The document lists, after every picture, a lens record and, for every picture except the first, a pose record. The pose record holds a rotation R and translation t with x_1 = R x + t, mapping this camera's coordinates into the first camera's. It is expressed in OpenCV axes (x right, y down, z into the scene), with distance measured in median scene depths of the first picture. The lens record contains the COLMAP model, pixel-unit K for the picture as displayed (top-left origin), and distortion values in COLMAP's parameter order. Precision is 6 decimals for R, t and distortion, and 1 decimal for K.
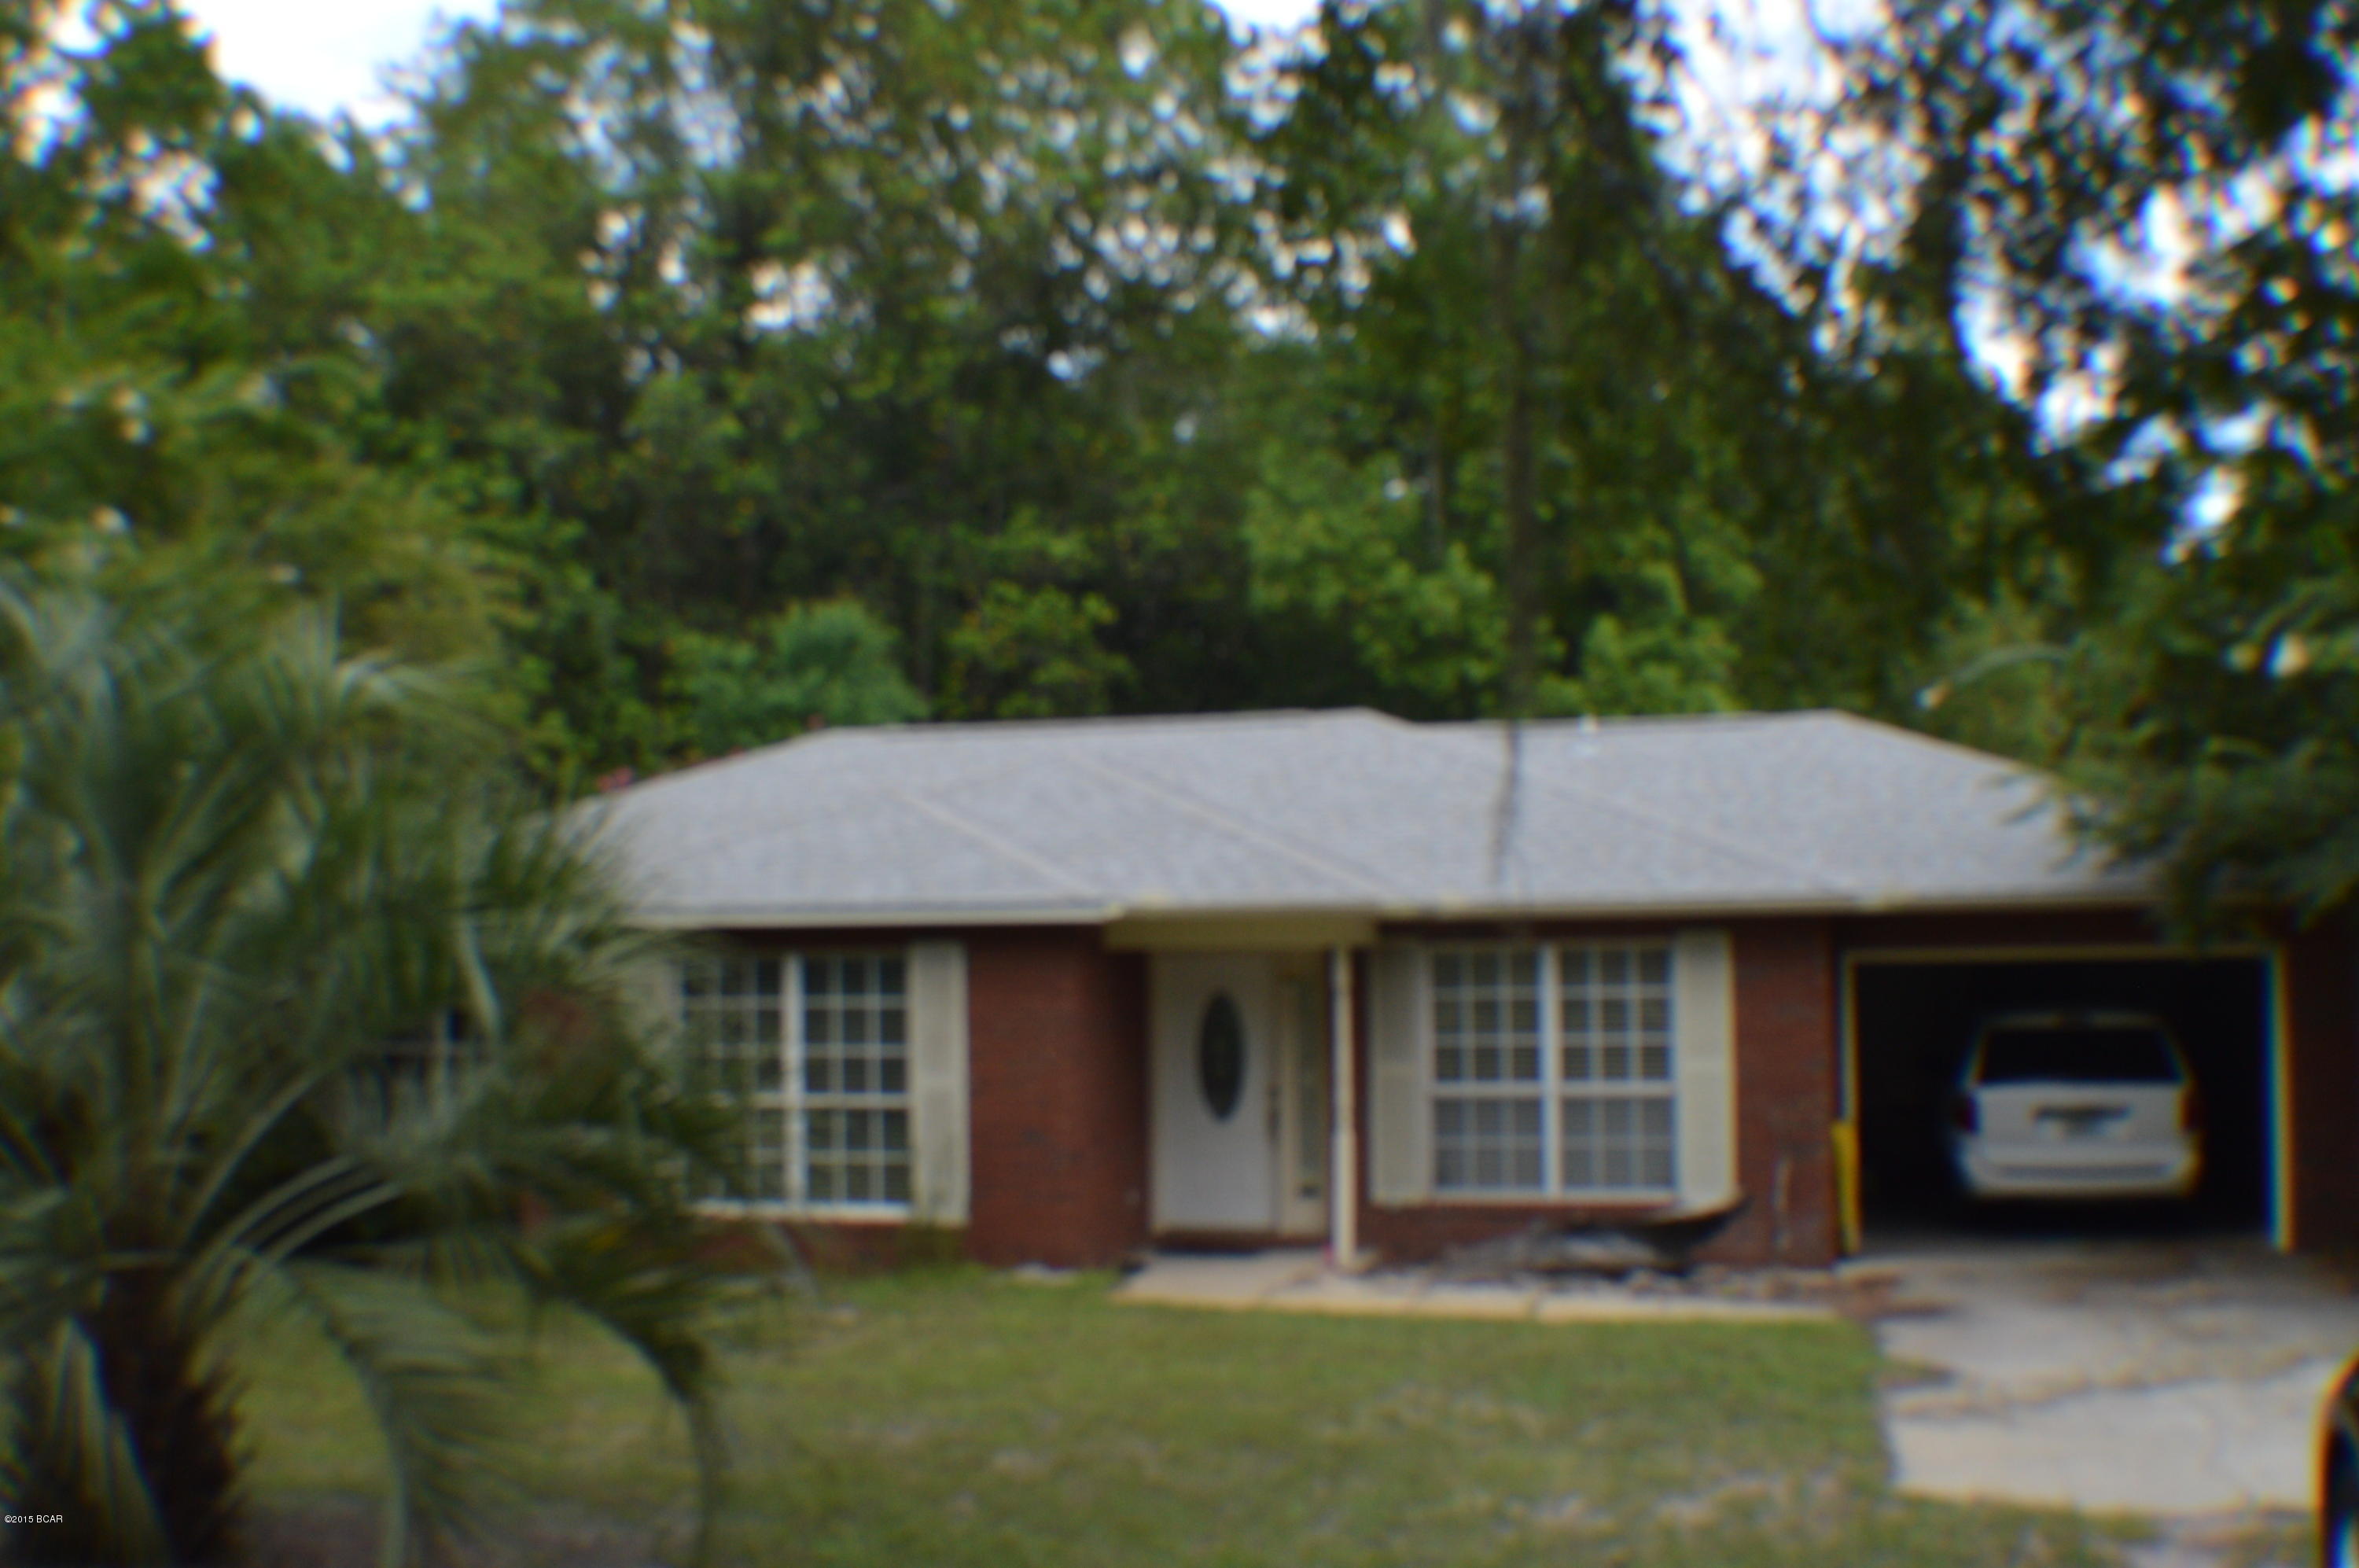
lens RADIAL K [[2976.8, 0, 1179.5], [0, 2976.8, 784.0], [0, 0, 1]] dist [-0.018447, -0.038182]
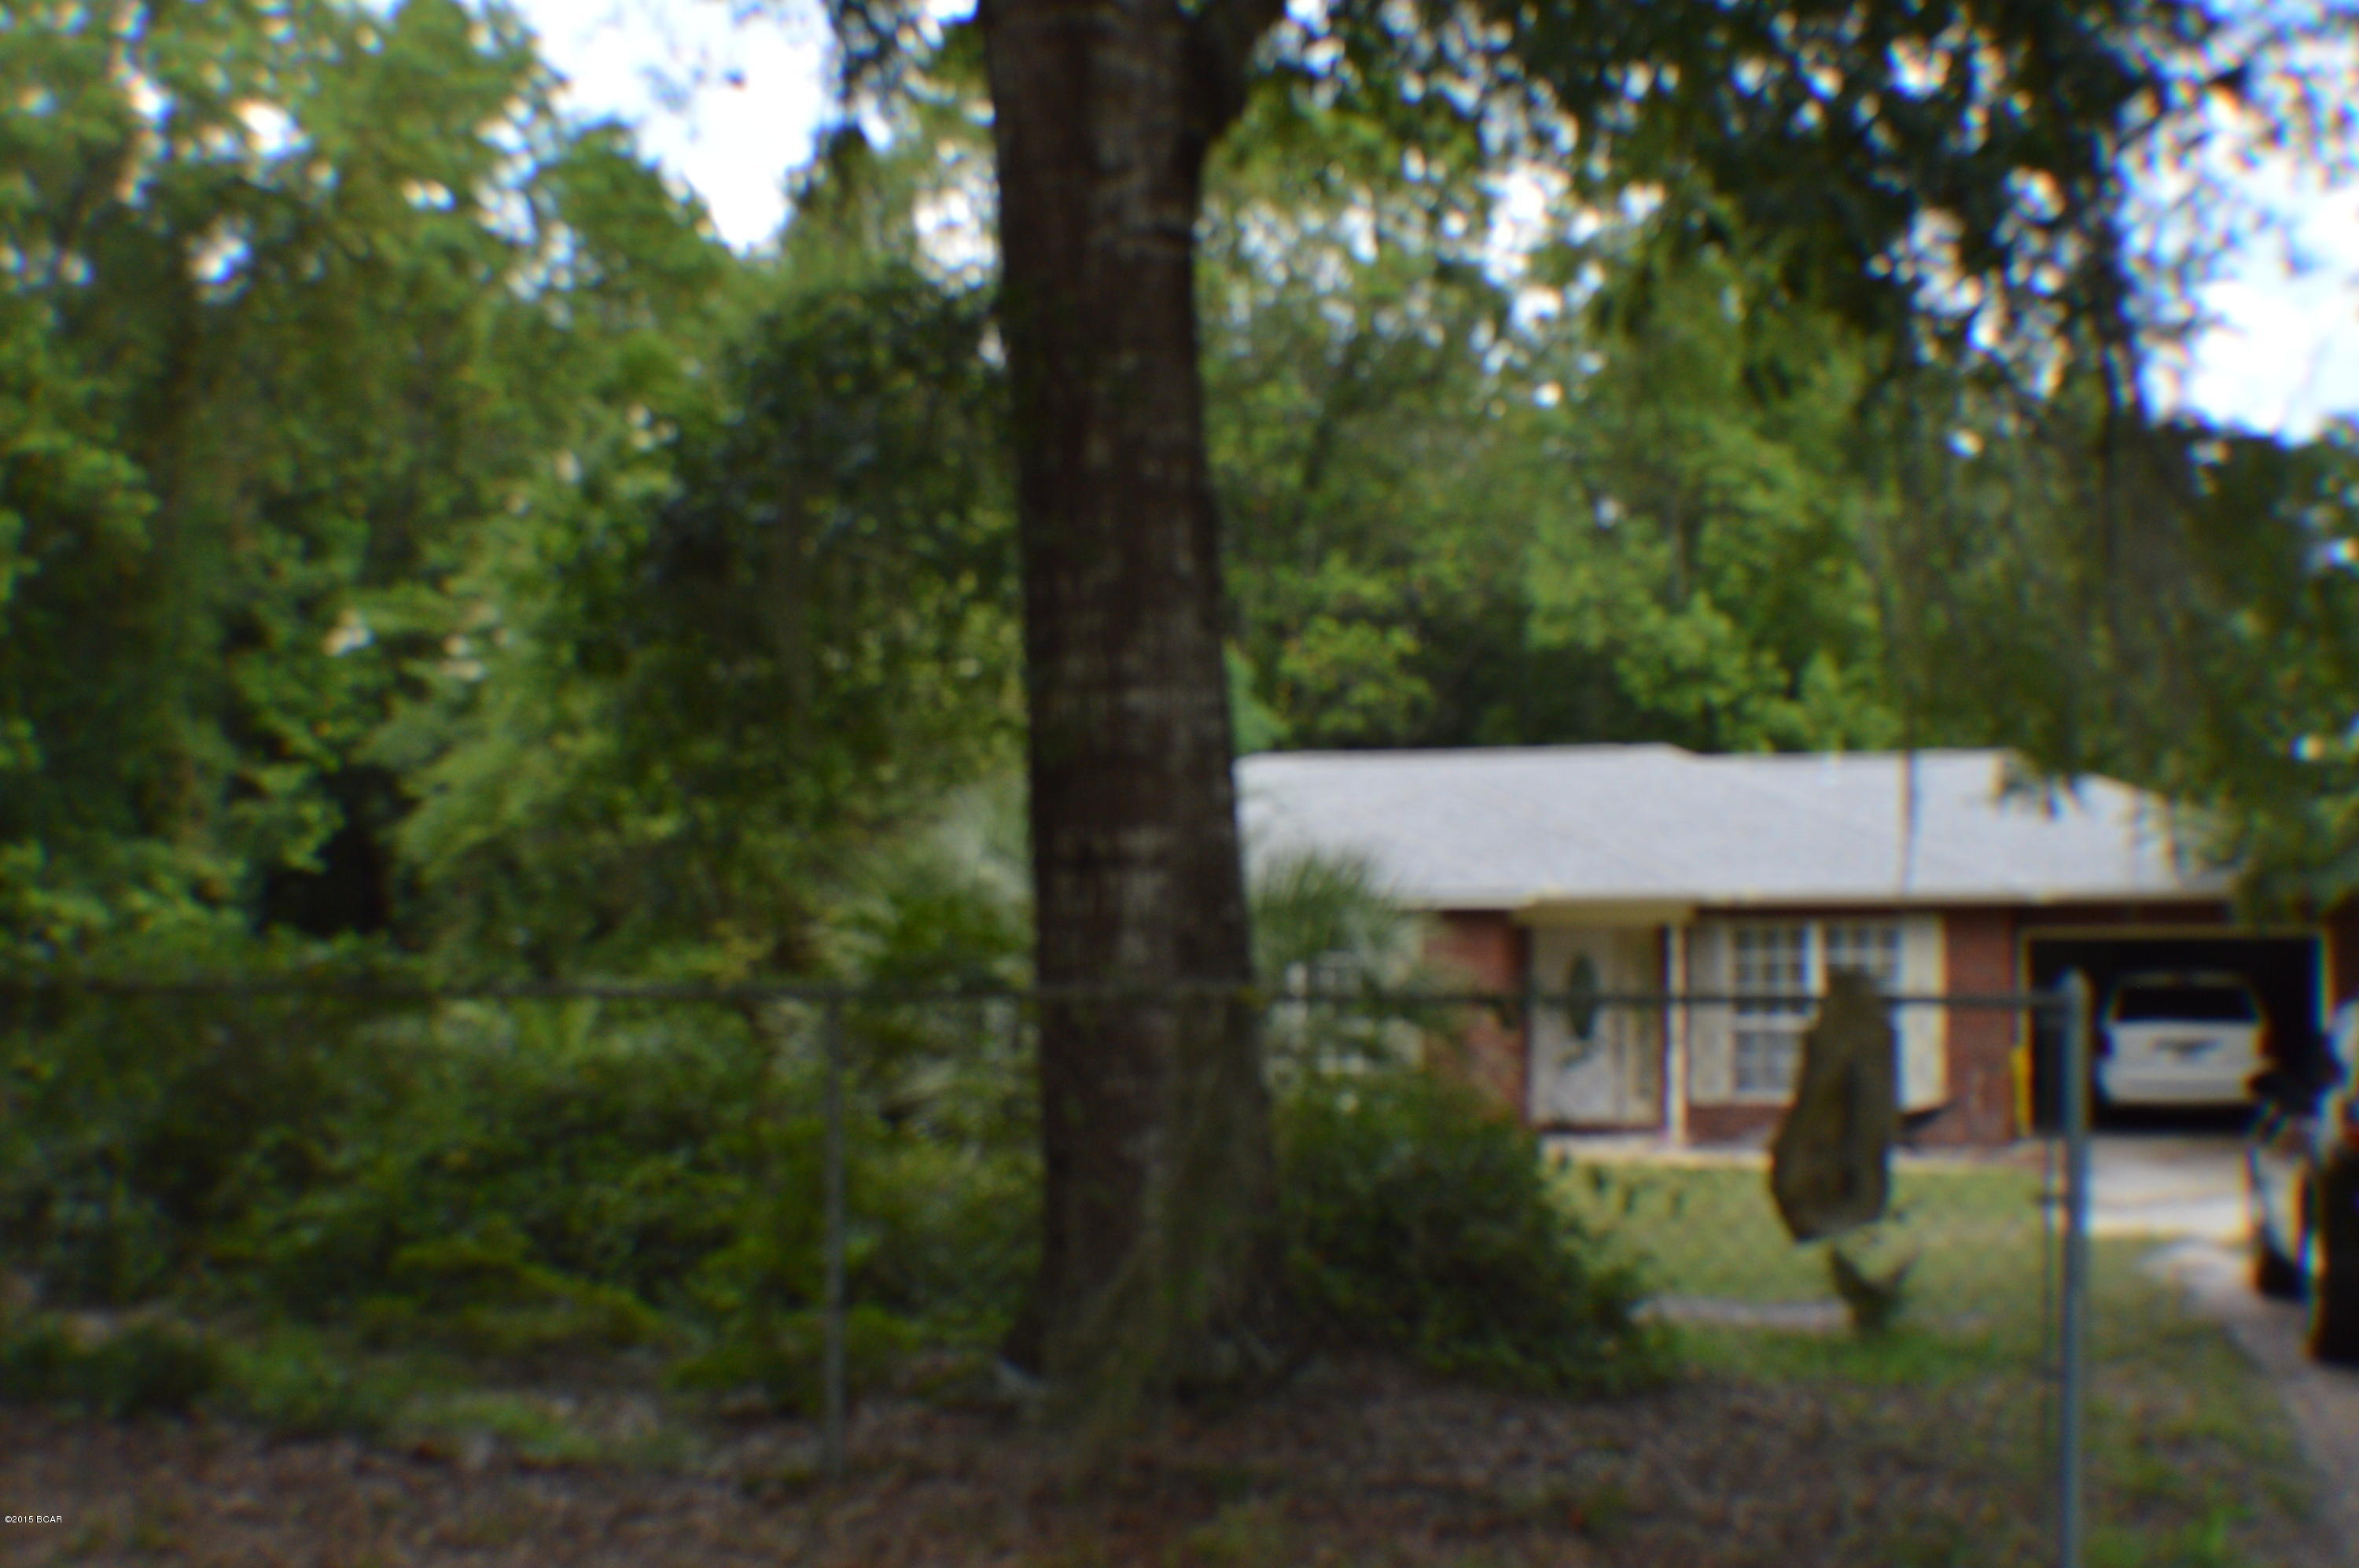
lens RADIAL K [[2981.4, 0, 1179.5], [0, 2981.4, 784.0], [0, 0, 1]] dist [-0.119563, 0.042998]
pose [[0.998667, 0.009063, -0.050821, -0.059286], [-0.008494, 0.999899, 0.011414, -0.014195], [0.050919, -0.010967, 0.998643, -0.236717]]
